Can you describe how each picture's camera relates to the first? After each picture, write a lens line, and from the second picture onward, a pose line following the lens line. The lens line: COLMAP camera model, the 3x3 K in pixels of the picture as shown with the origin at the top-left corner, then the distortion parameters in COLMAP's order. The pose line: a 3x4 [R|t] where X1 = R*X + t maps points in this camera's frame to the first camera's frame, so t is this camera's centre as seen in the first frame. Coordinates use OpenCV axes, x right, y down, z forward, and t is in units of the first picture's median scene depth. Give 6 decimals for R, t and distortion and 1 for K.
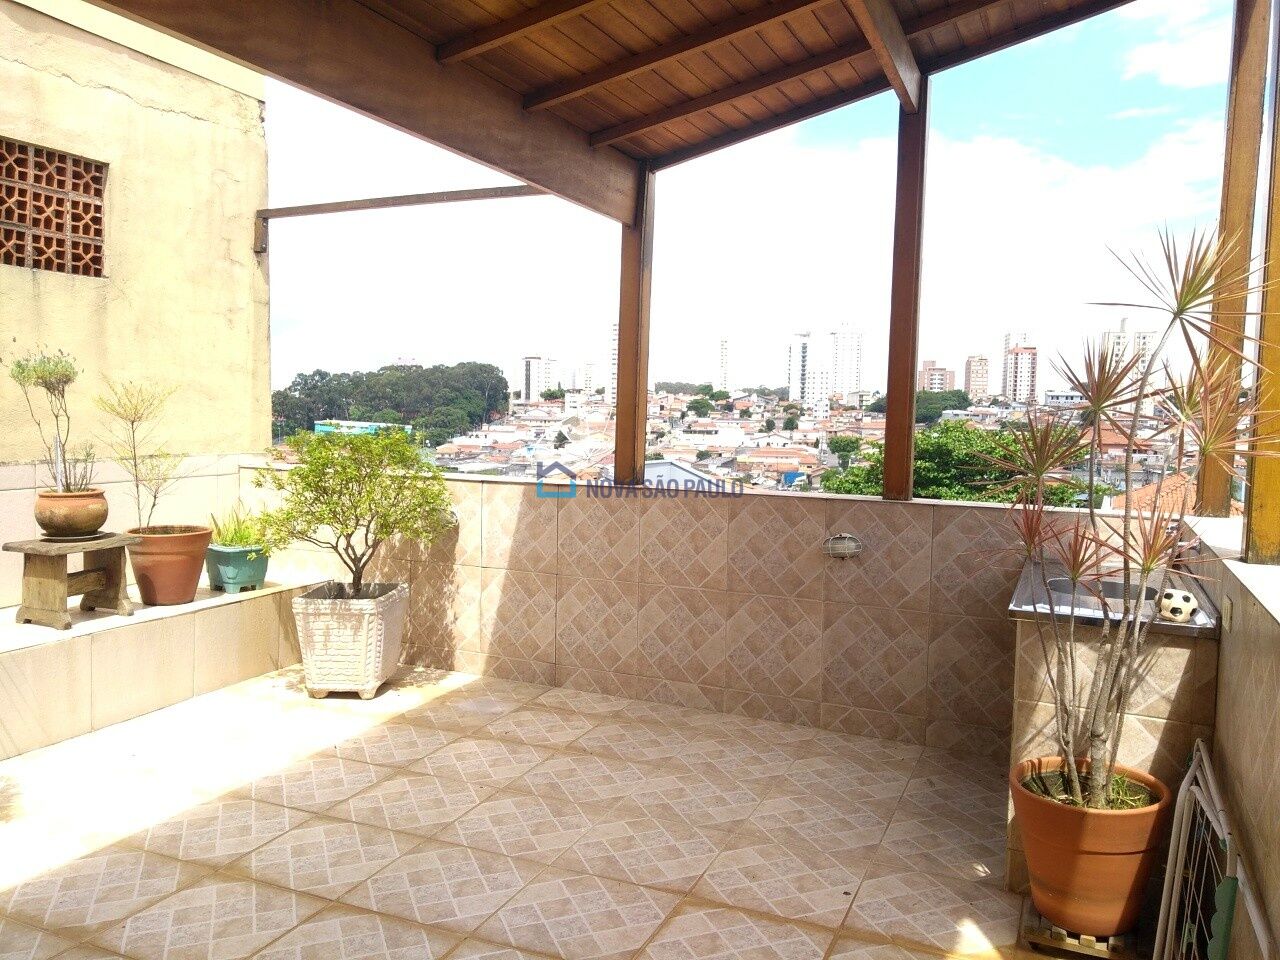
lens RADIAL K [[994.5, 0, 644.3], [0, 994.5, 476.0], [0, 0, 1]] dist [0.070772, -0.083822]
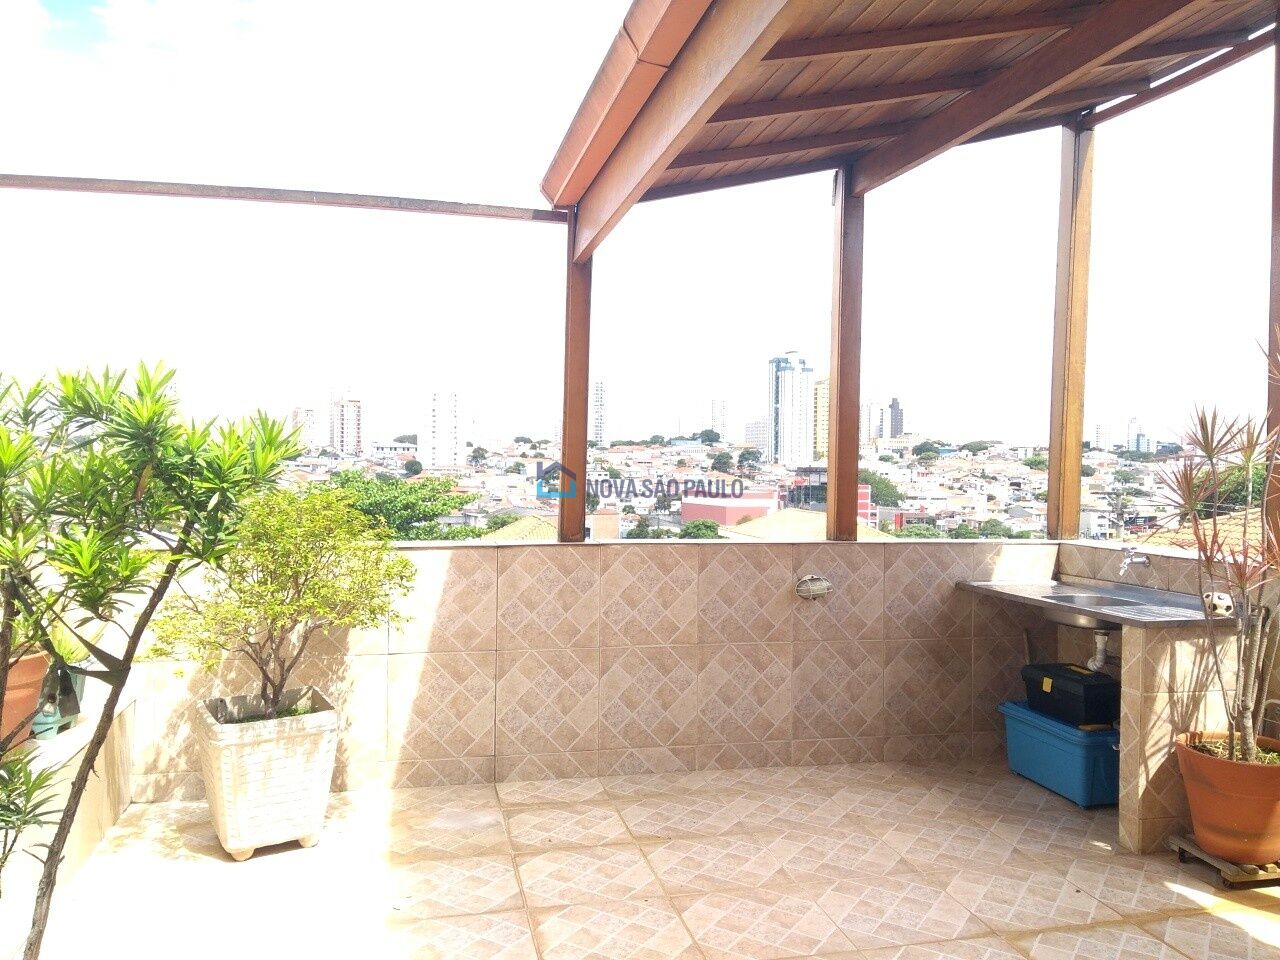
lens RADIAL K [[994.5, 0, 644.3], [0, 994.5, 476.0], [0, 0, 1]] dist [0.070772, -0.083822]
pose [[0.796758, -0.014893, 0.604115, -0.570651], [0.045338, 0.998352, -0.035184, -0.018220], [-0.602596, 0.055422, 0.796120, 0.250866]]
